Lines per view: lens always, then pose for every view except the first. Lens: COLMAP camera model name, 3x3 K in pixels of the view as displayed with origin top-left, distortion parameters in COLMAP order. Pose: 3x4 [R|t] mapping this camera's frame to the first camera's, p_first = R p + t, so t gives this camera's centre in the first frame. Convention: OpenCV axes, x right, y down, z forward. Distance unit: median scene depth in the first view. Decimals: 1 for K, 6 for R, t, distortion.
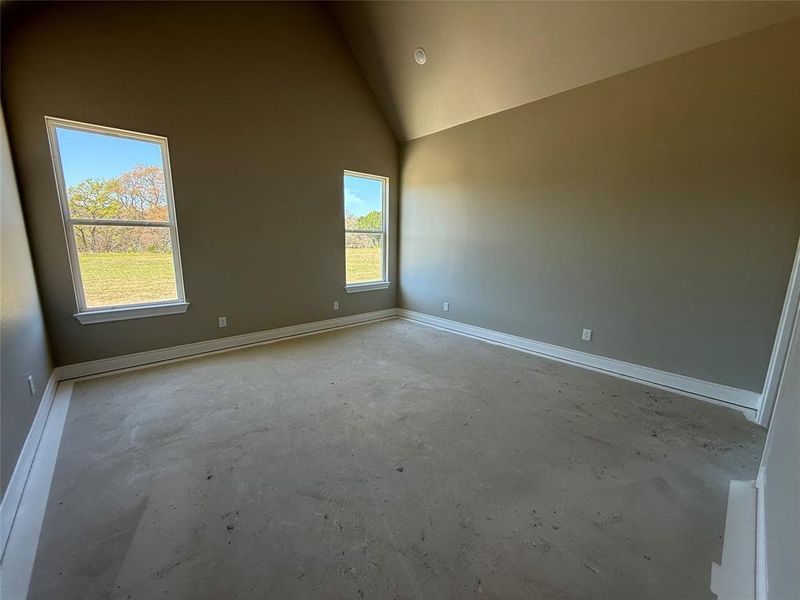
lens RADIAL K [[319.6, 0, 397.4], [0, 319.6, 298.3], [0, 0, 1]] dist [-0.000654, -0.000004]
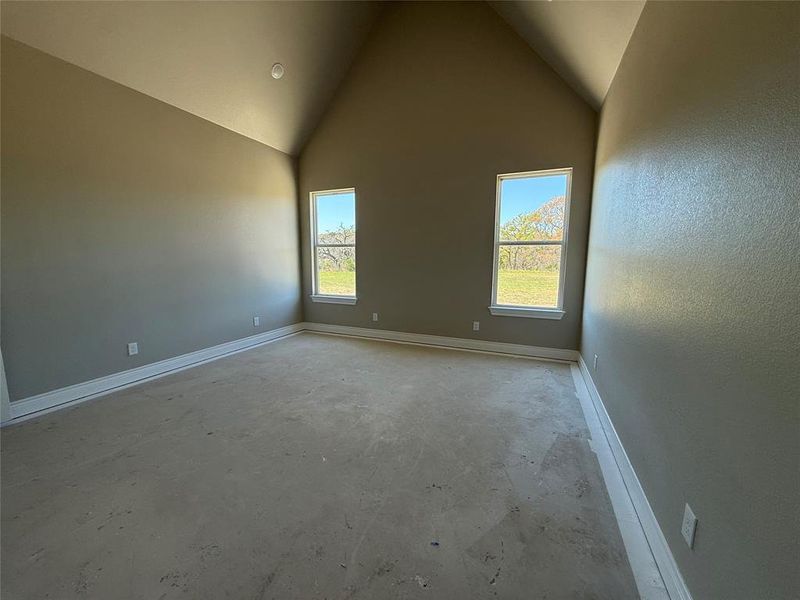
lens RADIAL K [[319.6, 0, 397.4], [0, 319.6, 298.3], [0, 0, 1]] dist [-0.000654, -0.000004]
pose [[0.416754, 0.106726, -0.902732, 0.622341], [-0.162608, 0.985819, 0.041479, -0.065992], [0.894357, 0.129505, 0.428199, 0.478072]]
